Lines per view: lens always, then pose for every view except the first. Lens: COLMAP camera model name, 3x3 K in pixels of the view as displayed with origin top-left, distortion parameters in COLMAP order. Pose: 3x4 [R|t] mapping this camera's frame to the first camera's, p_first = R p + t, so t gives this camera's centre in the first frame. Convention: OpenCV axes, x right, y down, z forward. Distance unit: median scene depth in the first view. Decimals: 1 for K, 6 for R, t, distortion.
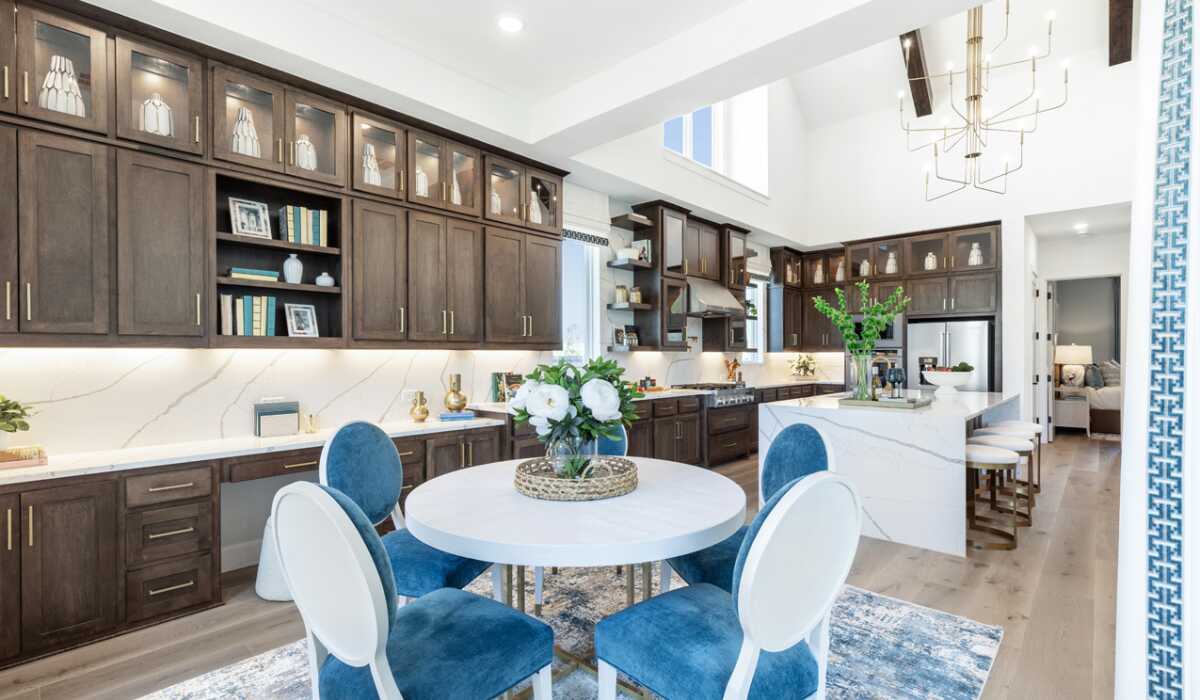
lens RADIAL K [[537.5, 0, 605.0], [0, 537.5, 355.8], [0, 0, 1]] dist [-0.001467, -0.000950]
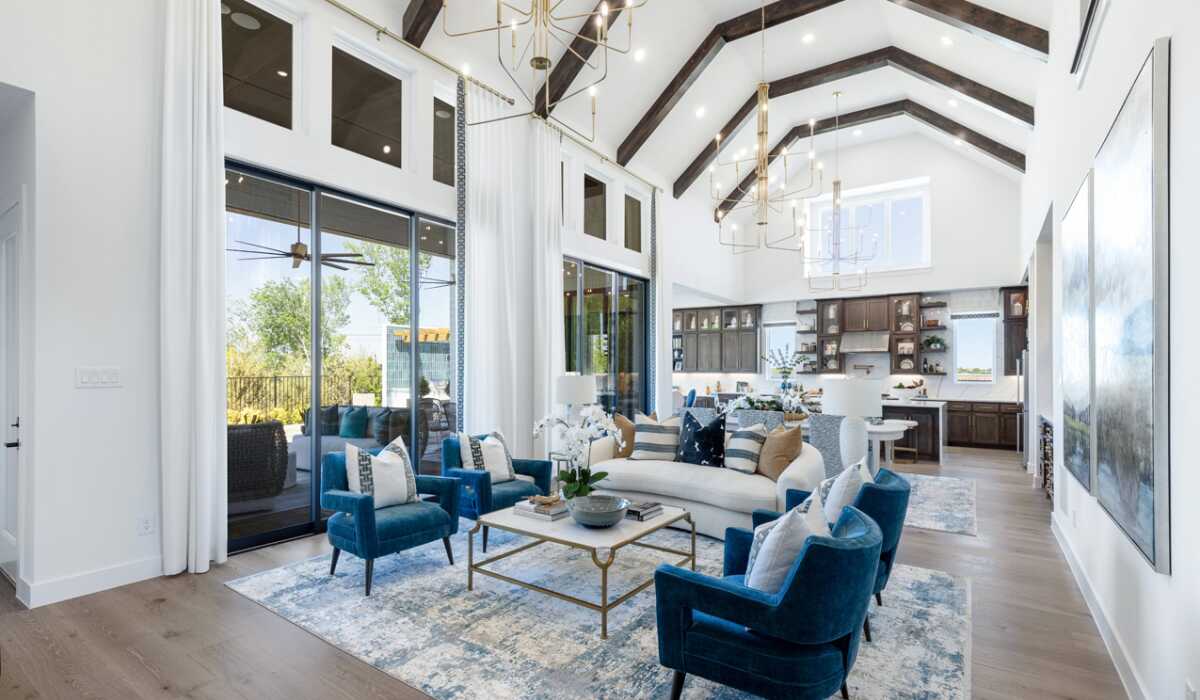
lens RADIAL K [[551.5, 0, 601.9], [0, 551.5, 365.8], [0, 0, 1]] dist [0.008911, -0.000399]
pose [[0.133871, -0.008537, -0.990962, 1.767618], [-0.006292, 0.999935, -0.009465, -0.013157], [0.990979, 0.007502, 0.133809, -0.064914]]
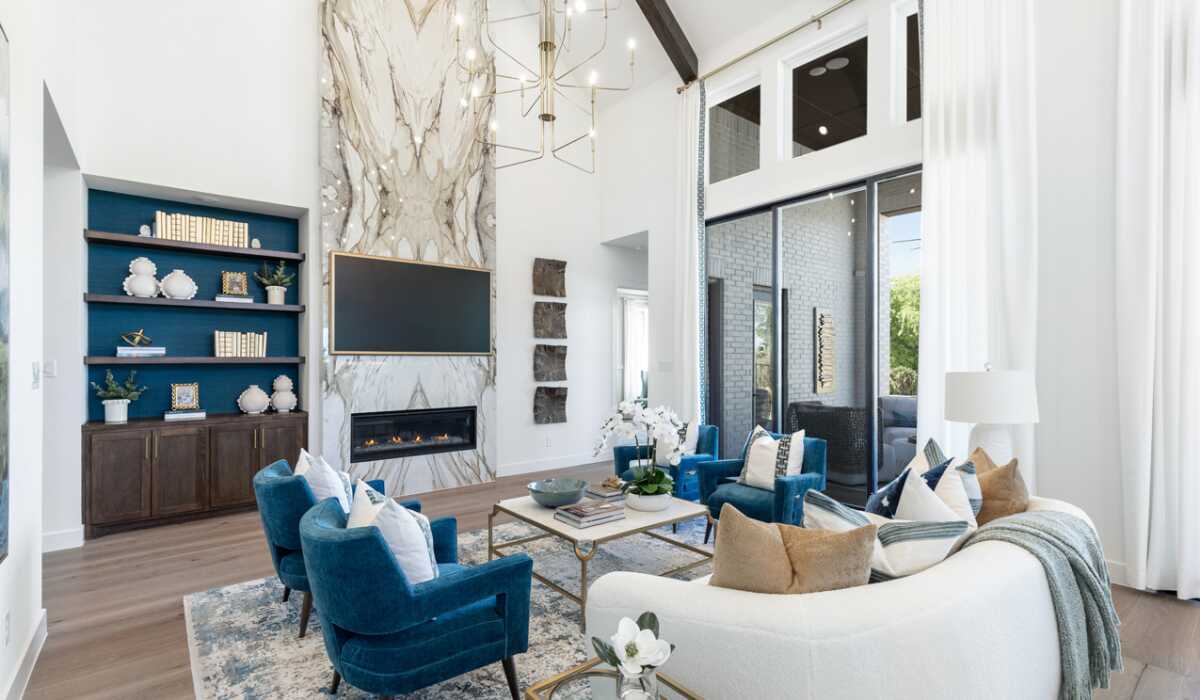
lens RADIAL K [[558.0, 0, 603.6], [0, 558.0, 359.5], [0, 0, 1]] dist [0.000240, -0.000023]
pose [[-0.990196, 0.000106, 0.139687, 1.171447], [0.000213, 1.000000, 0.000756, -0.016151], [-0.139687, 0.000778, -0.990195, 0.511286]]
